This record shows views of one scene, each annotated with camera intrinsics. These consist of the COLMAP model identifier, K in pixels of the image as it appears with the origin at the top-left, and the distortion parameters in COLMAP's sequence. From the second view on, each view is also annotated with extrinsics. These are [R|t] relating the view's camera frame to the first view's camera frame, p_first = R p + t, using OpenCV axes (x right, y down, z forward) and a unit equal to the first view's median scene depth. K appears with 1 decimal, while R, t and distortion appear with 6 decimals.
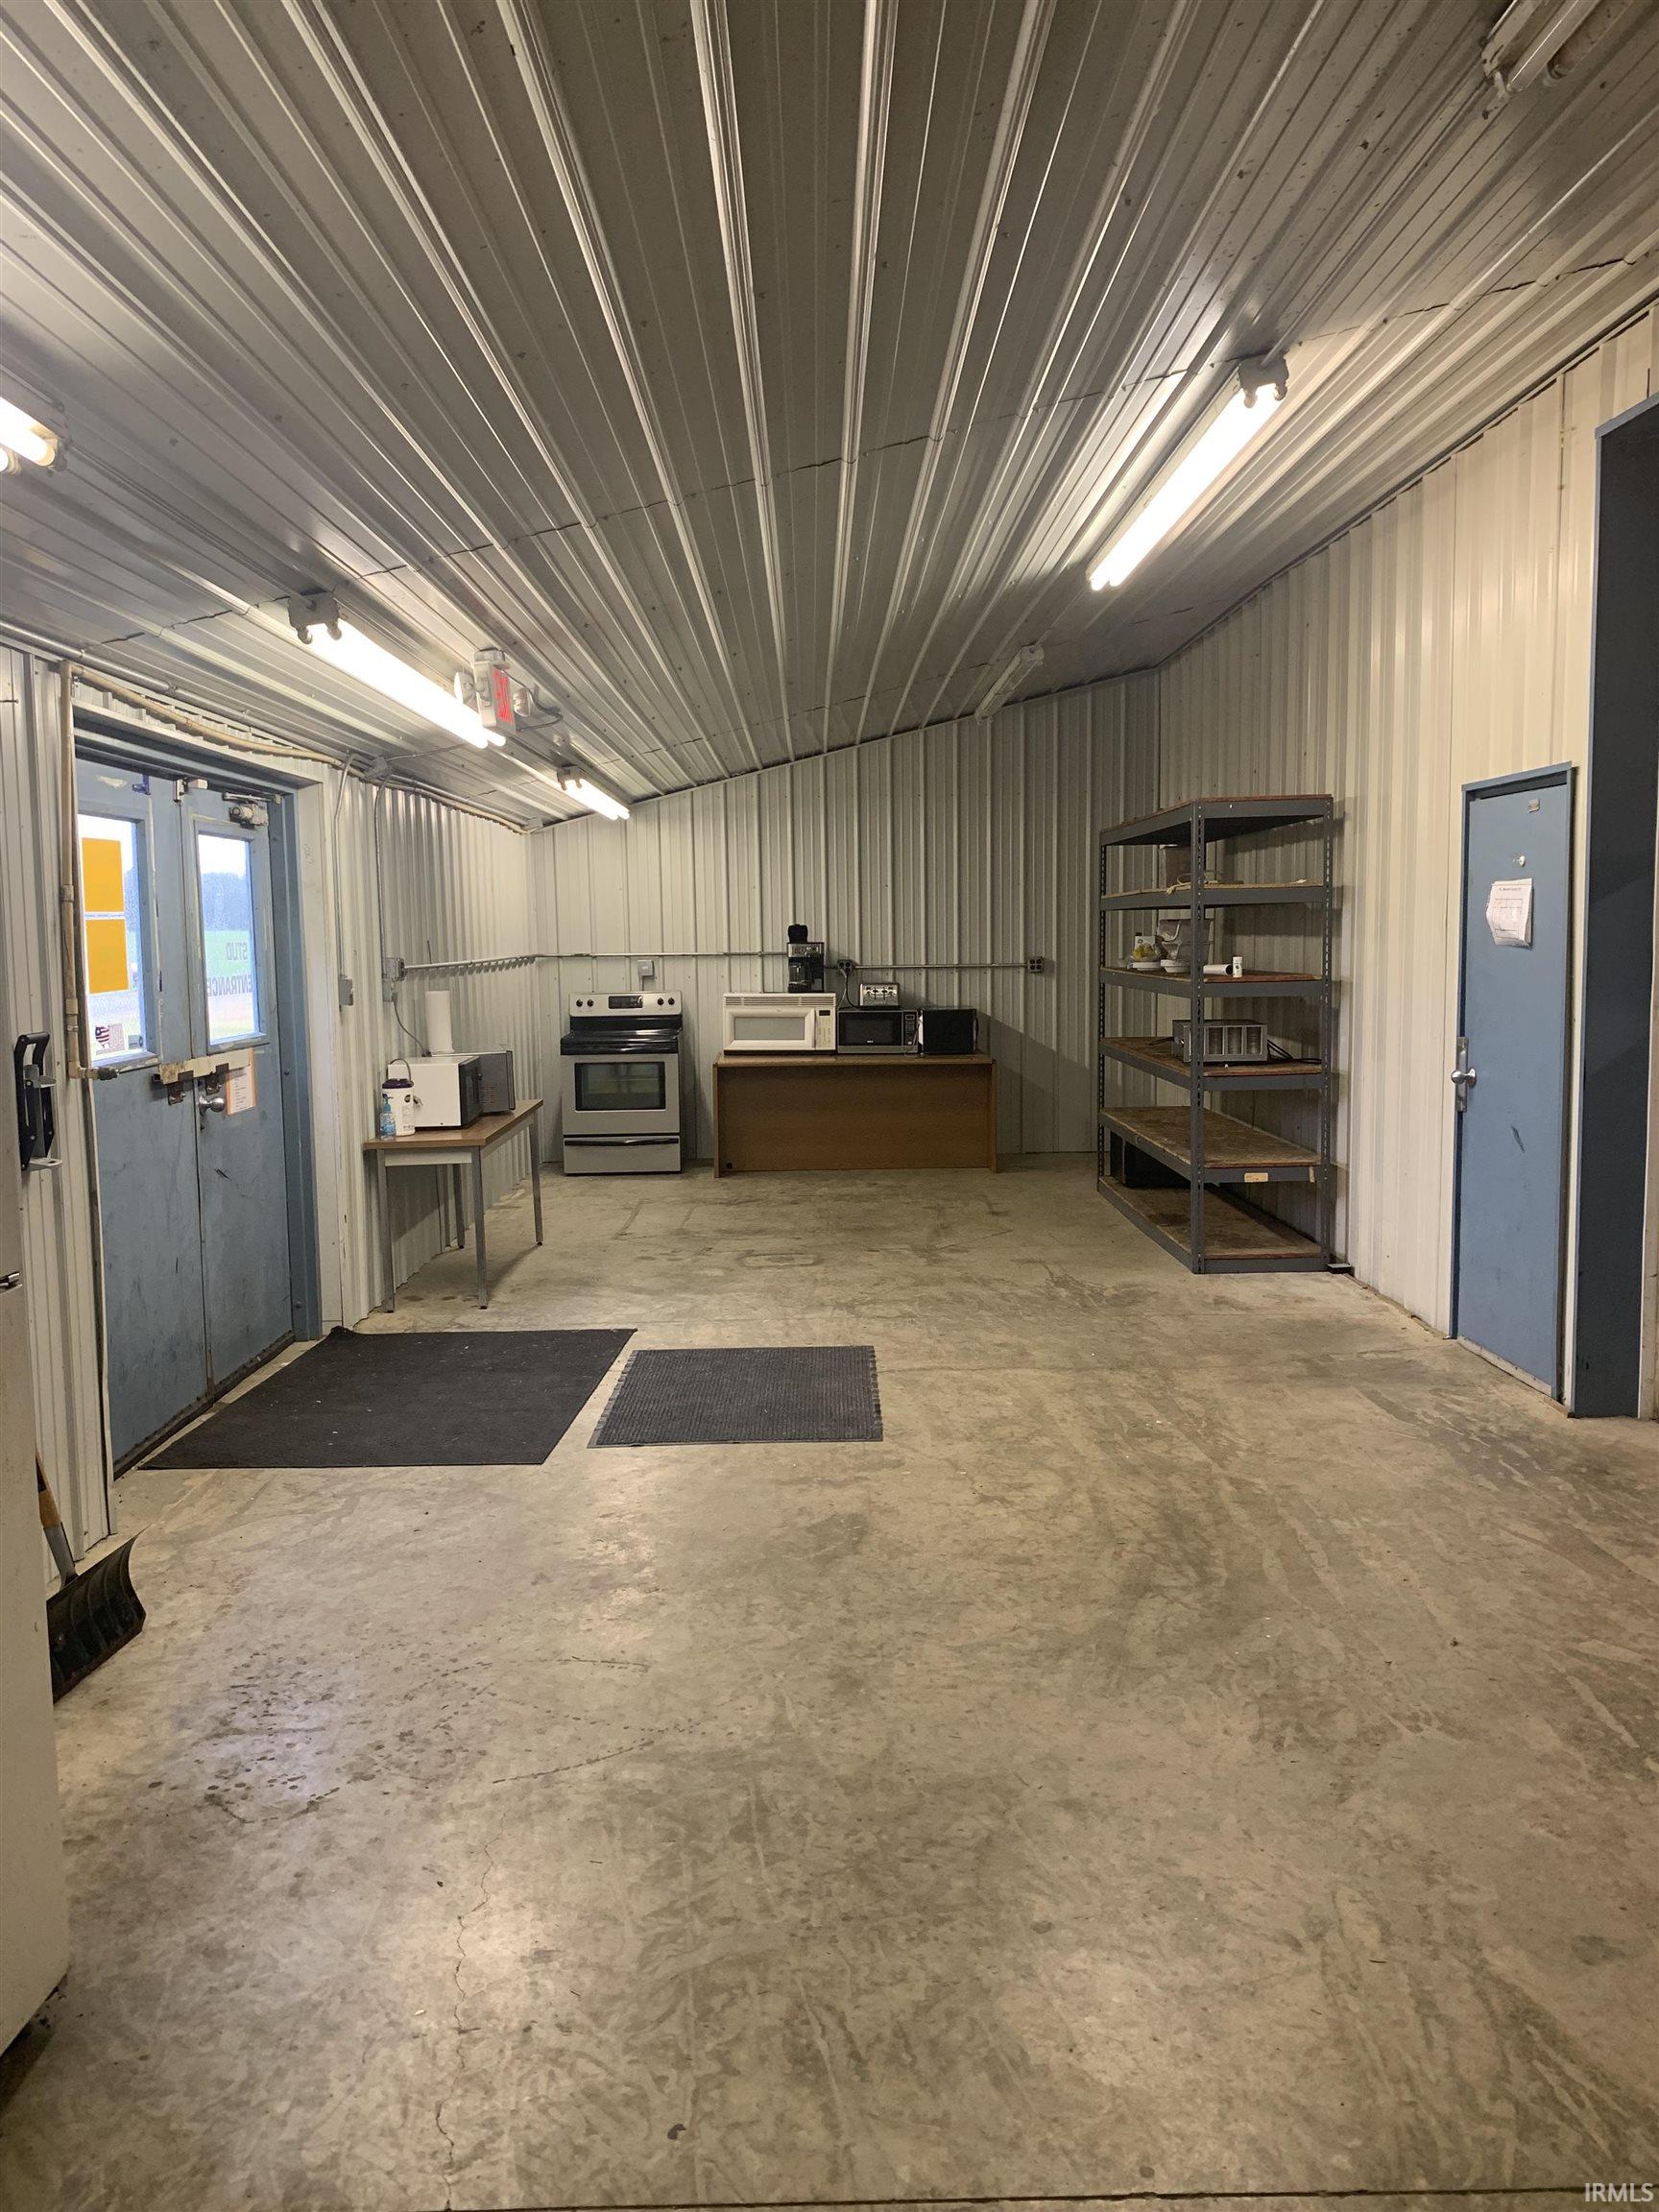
lens RADIAL K [[1694.3, 0, 831.0], [0, 1694.3, 1098.8], [0, 0, 1]] dist [0.123441, -0.250697]
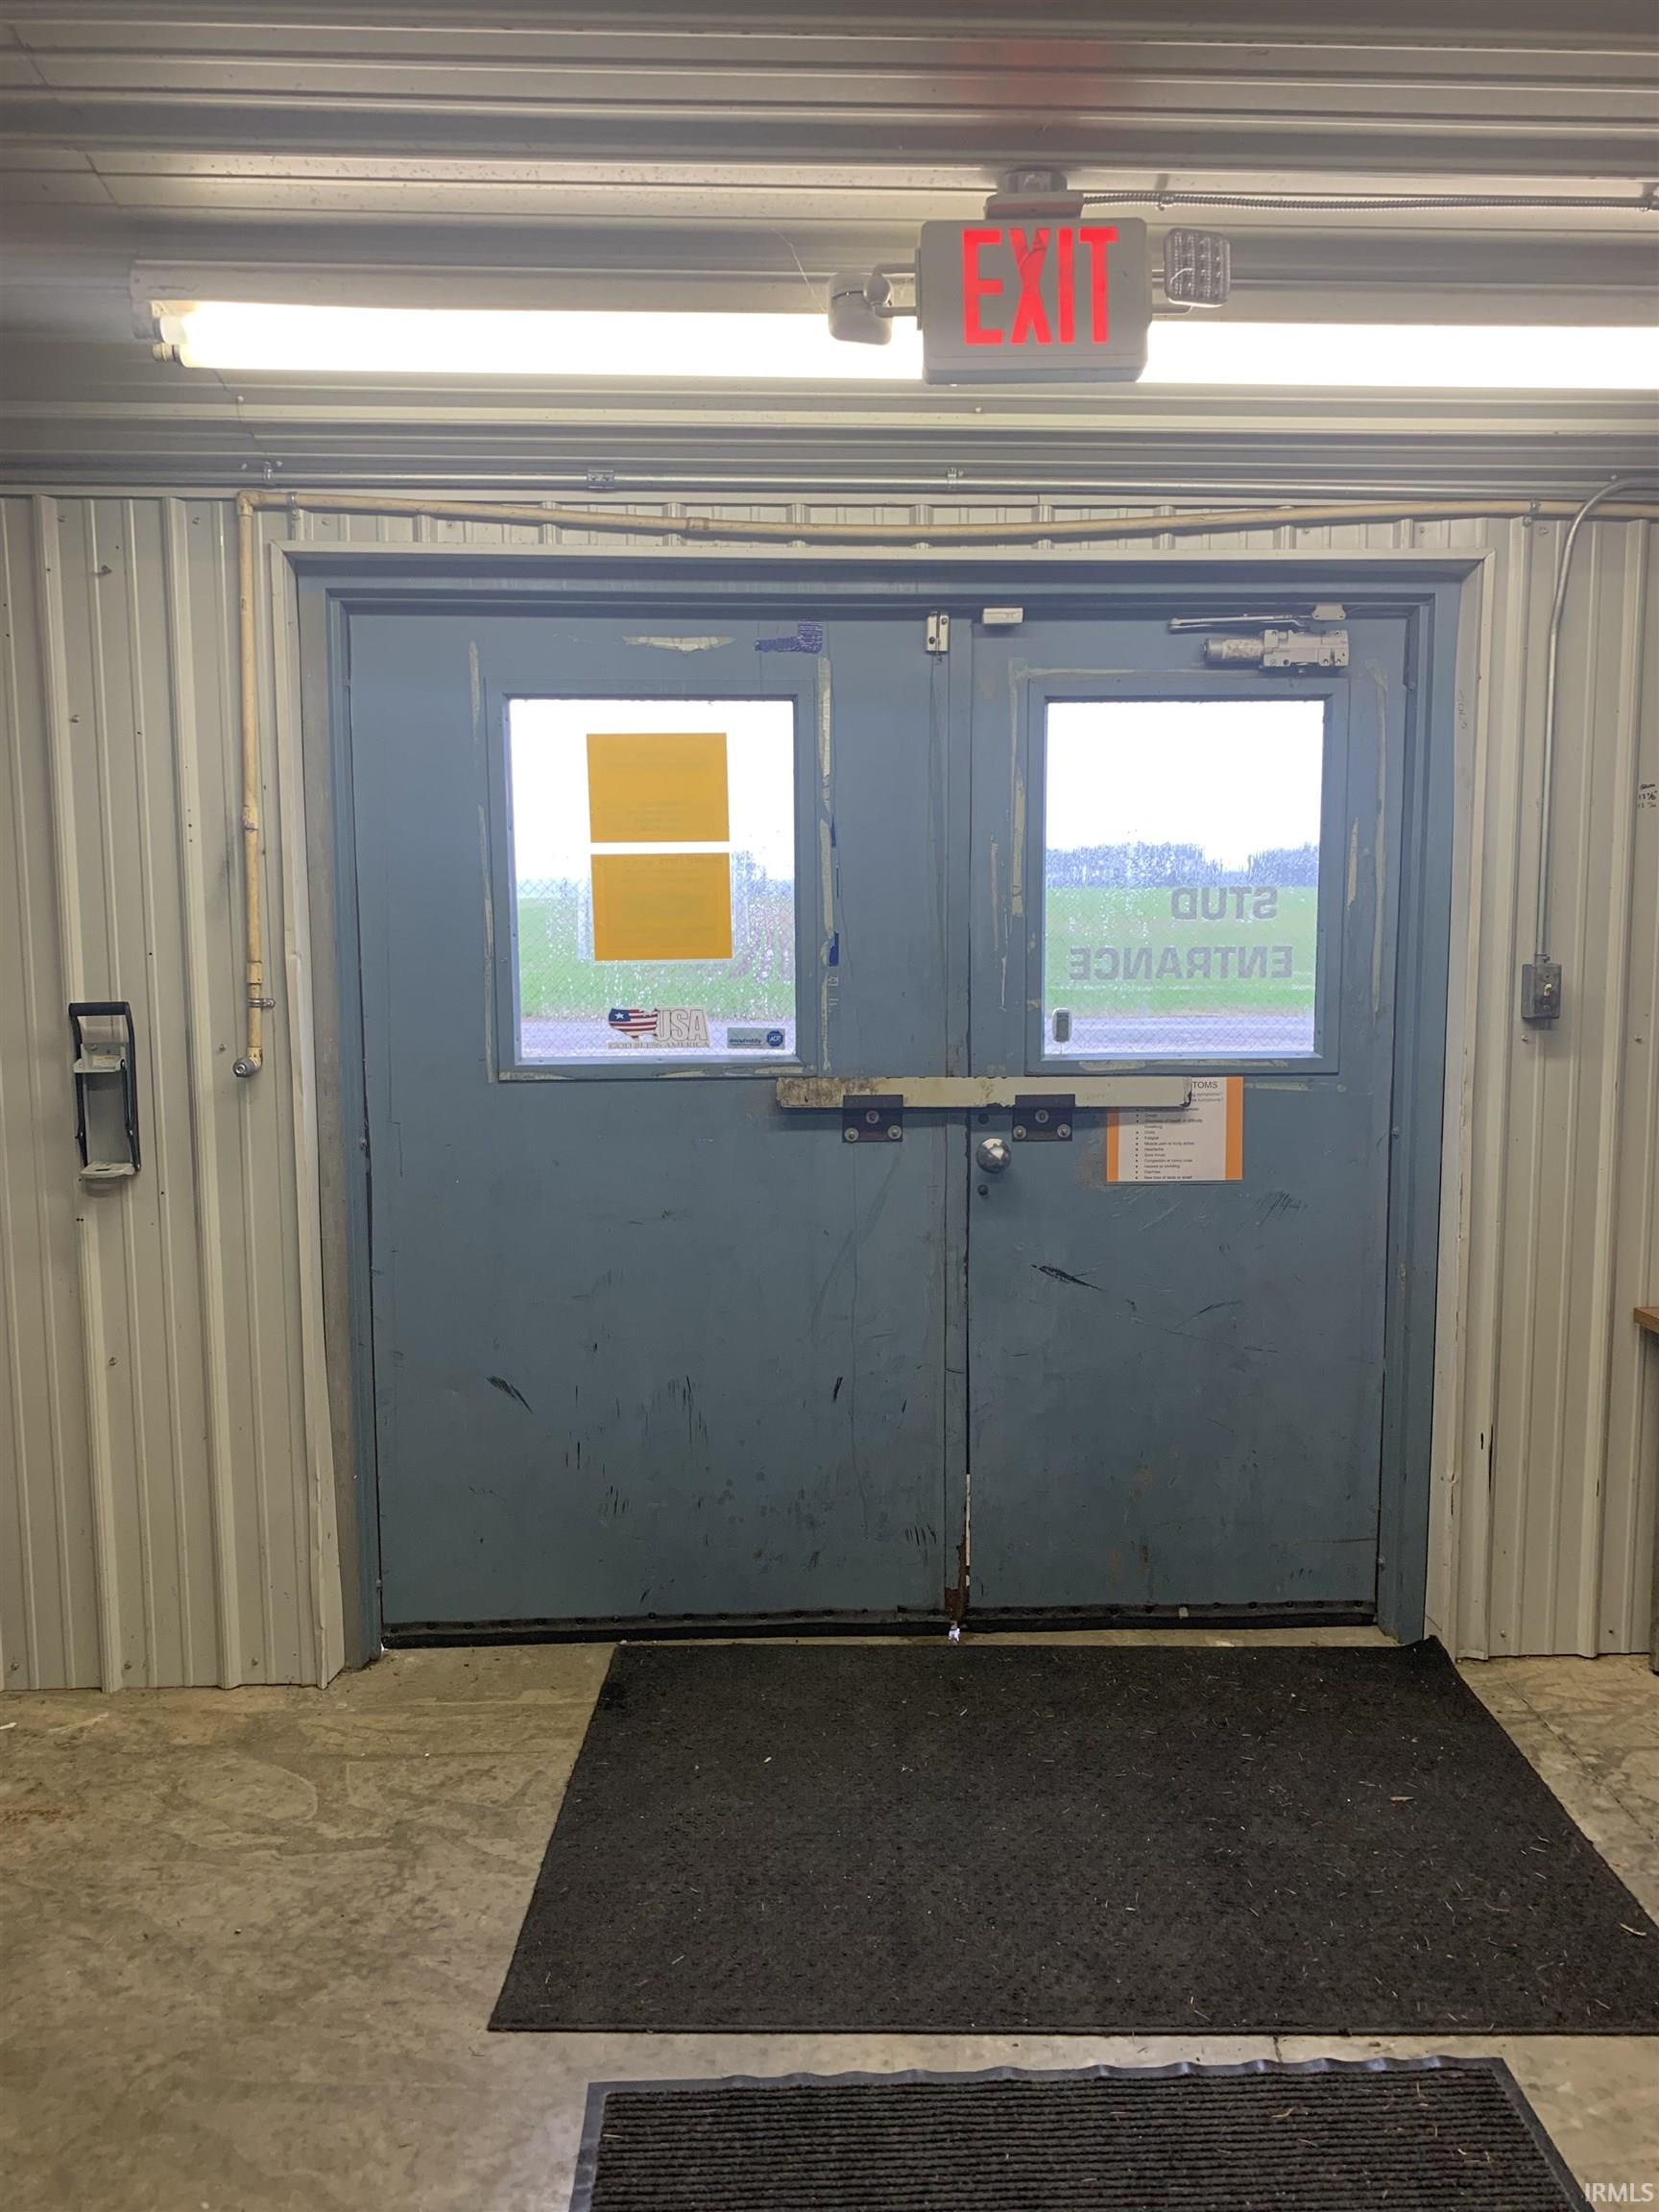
lens RADIAL K [[1688.3, 0, 874.2], [0, 1688.3, 1107.0], [0, 0, 1]] dist [-0.008219, -0.003493]
pose [[0.041187, 0.138931, -0.989445, 0.248818], [-0.092203, 0.986588, 0.134692, -0.102496], [0.994888, 0.085682, 0.053444, 1.051731]]
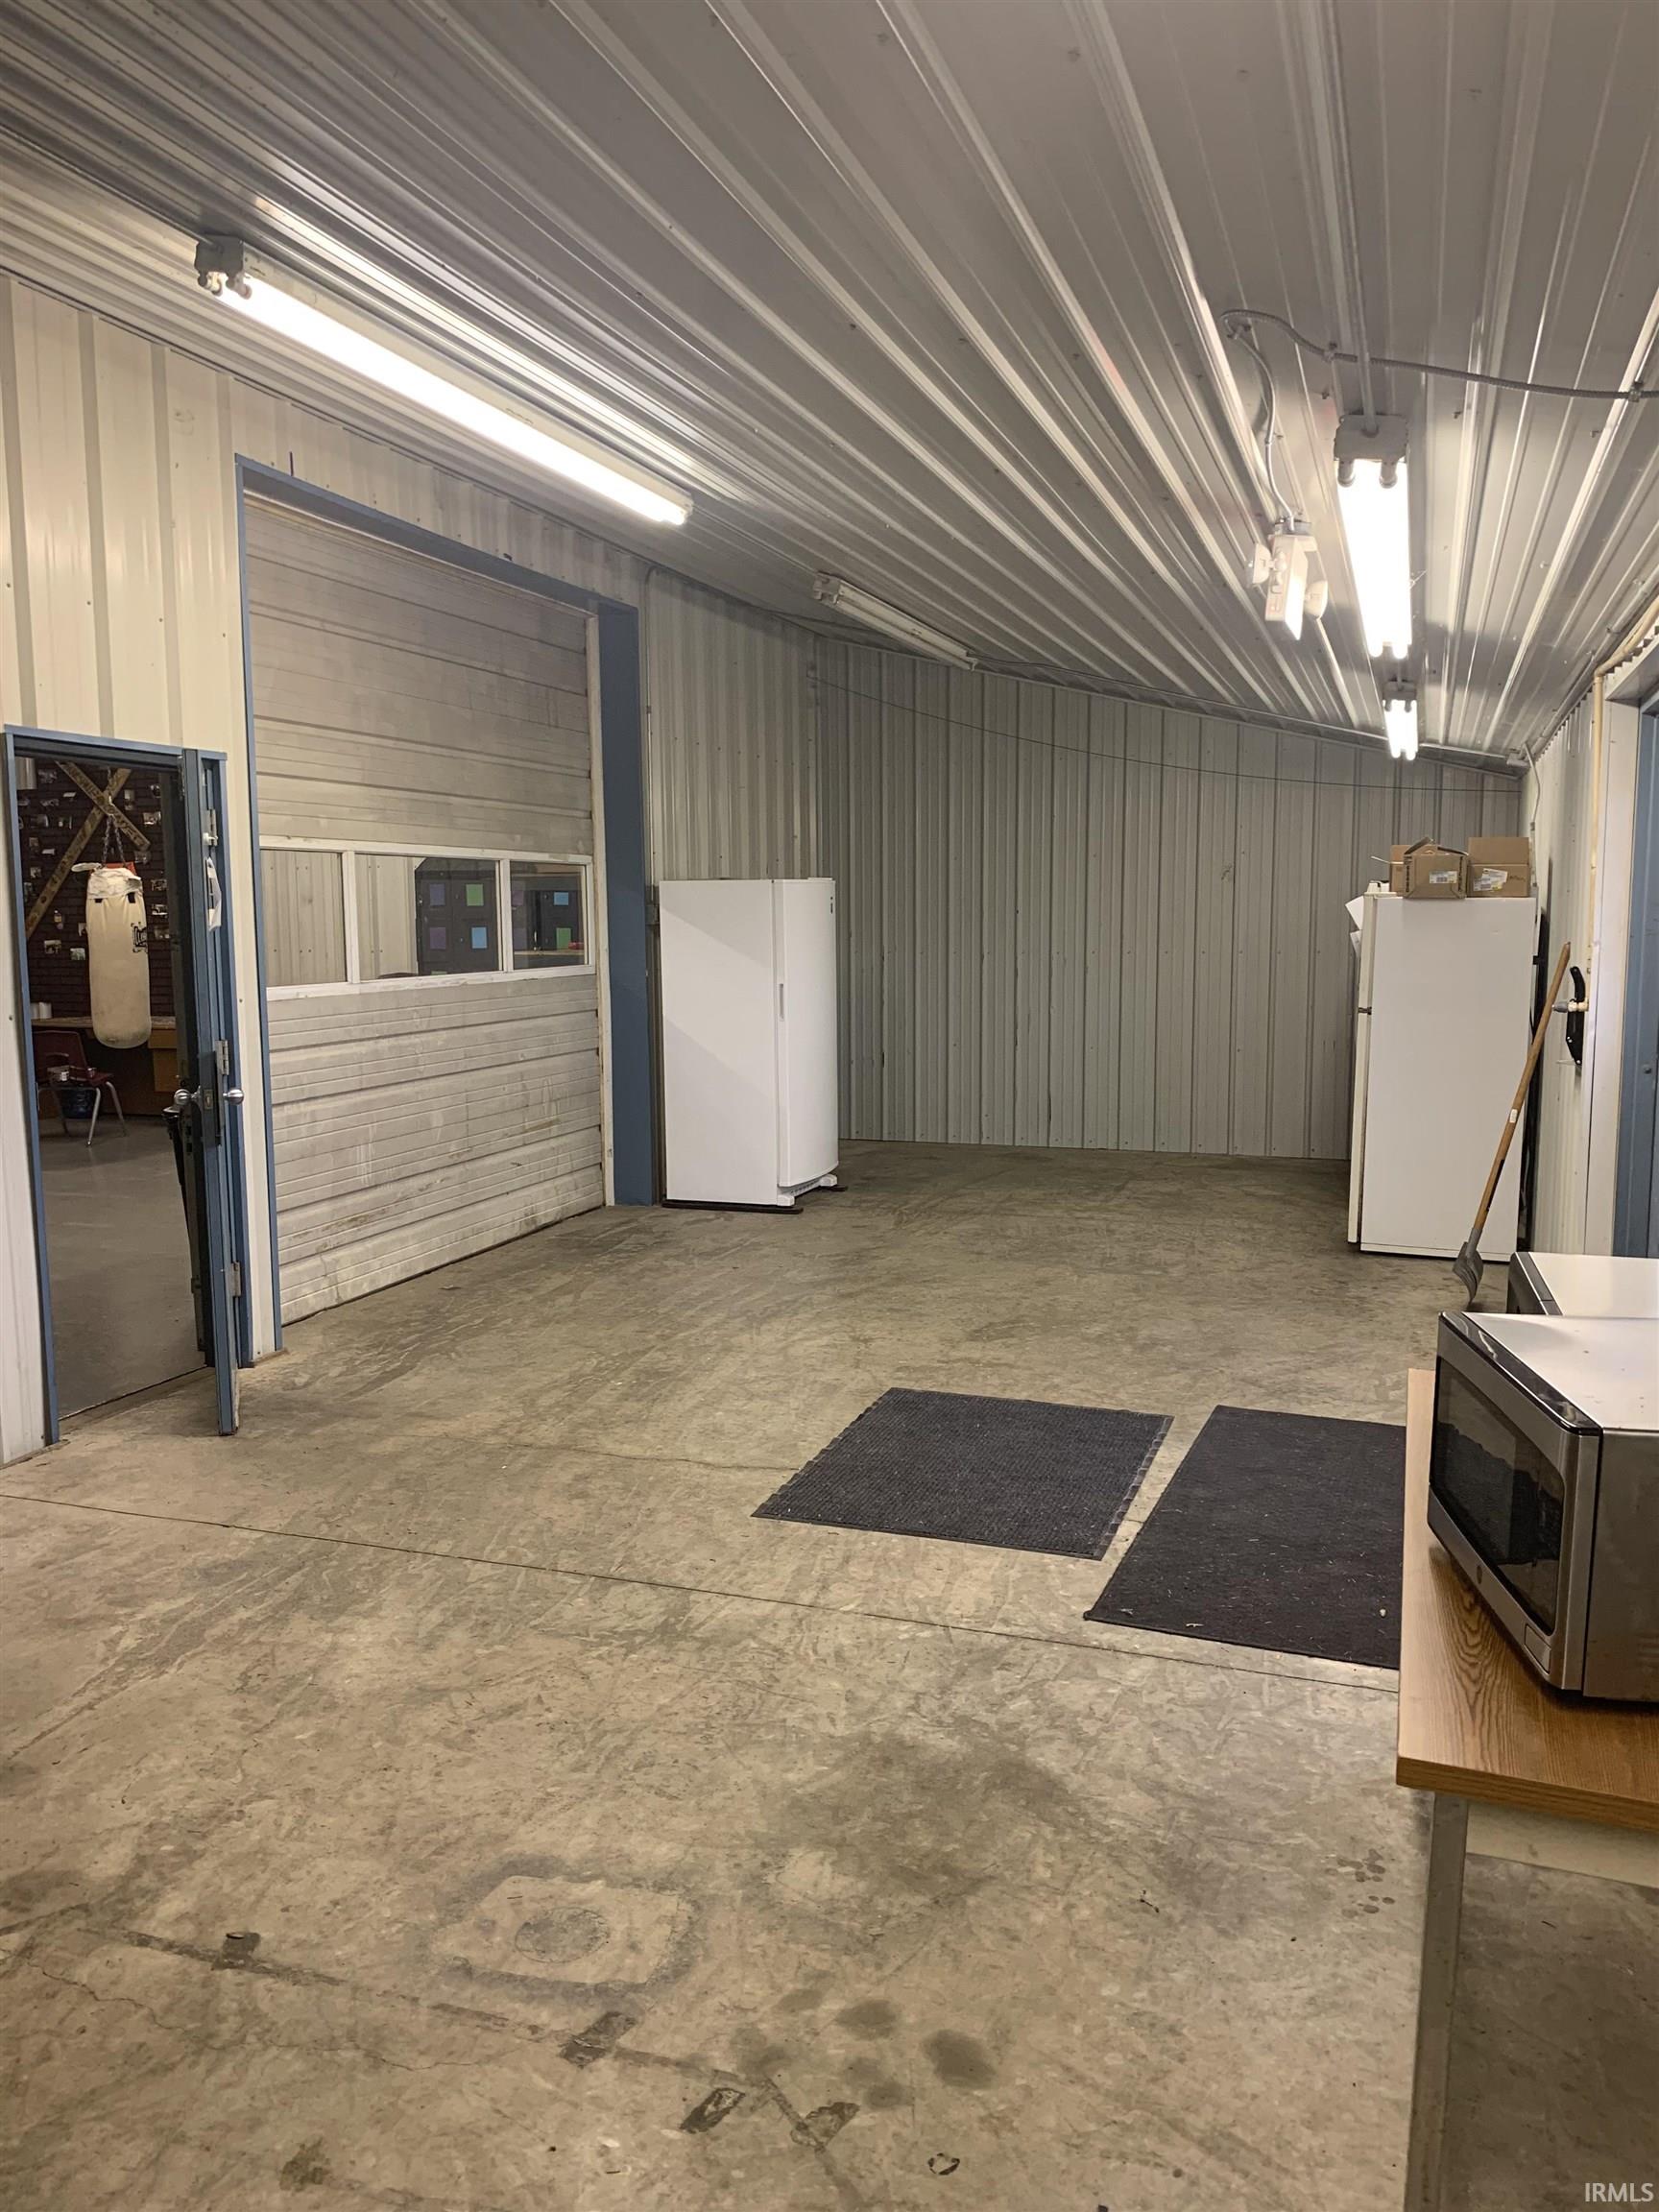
lens RADIAL K [[1694.3, 0, 831.0], [0, 1694.3, 1098.8], [0, 0, 1]] dist [0.123441, -0.250697]
pose [[-0.942340, -0.019075, 0.334114, -0.291469], [0.050271, 0.978977, 0.197676, -0.191218], [-0.330861, 0.203074, -0.921570, 2.000847]]
